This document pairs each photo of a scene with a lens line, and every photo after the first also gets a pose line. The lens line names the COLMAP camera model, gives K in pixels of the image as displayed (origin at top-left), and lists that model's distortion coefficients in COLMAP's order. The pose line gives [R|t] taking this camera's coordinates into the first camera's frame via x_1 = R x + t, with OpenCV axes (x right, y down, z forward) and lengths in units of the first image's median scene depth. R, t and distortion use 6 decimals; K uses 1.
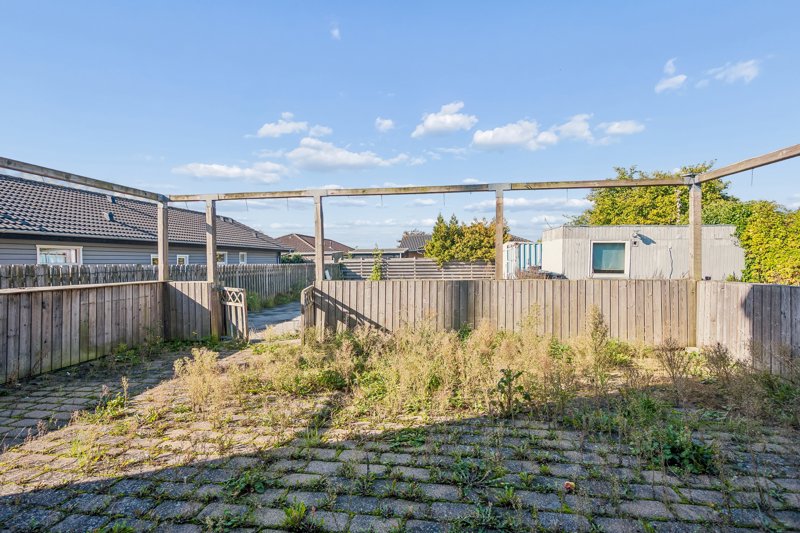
lens RADIAL K [[369.6, 0, 402.6], [0, 369.6, 261.2], [0, 0, 1]] dist [-0.000052, 0.000008]
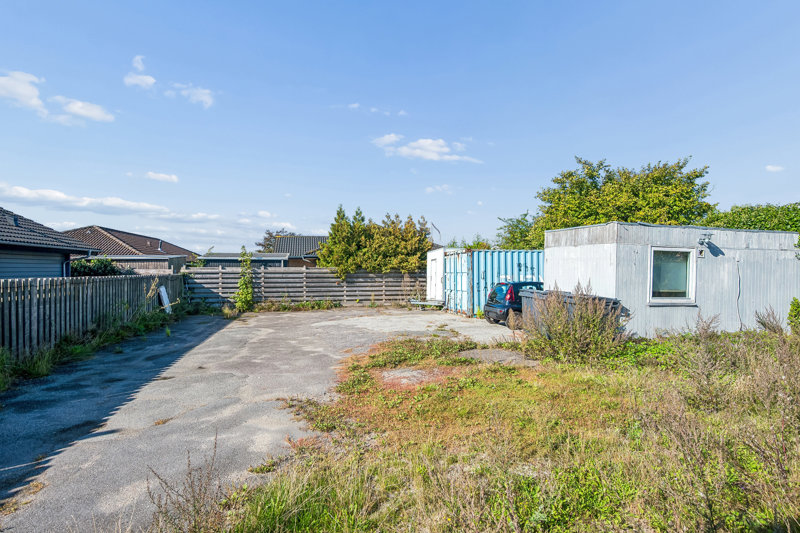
lens RADIAL K [[412.0, 0, 400.0], [0, 412.0, 266.5], [0, 0, 1]] dist [0.000248, -0.000184]
pose [[0.936421, 0.013144, 0.350631, -0.075291], [-0.010220, 0.999896, -0.010188, -0.004591], [-0.350729, 0.005957, 0.936458, 0.225613]]
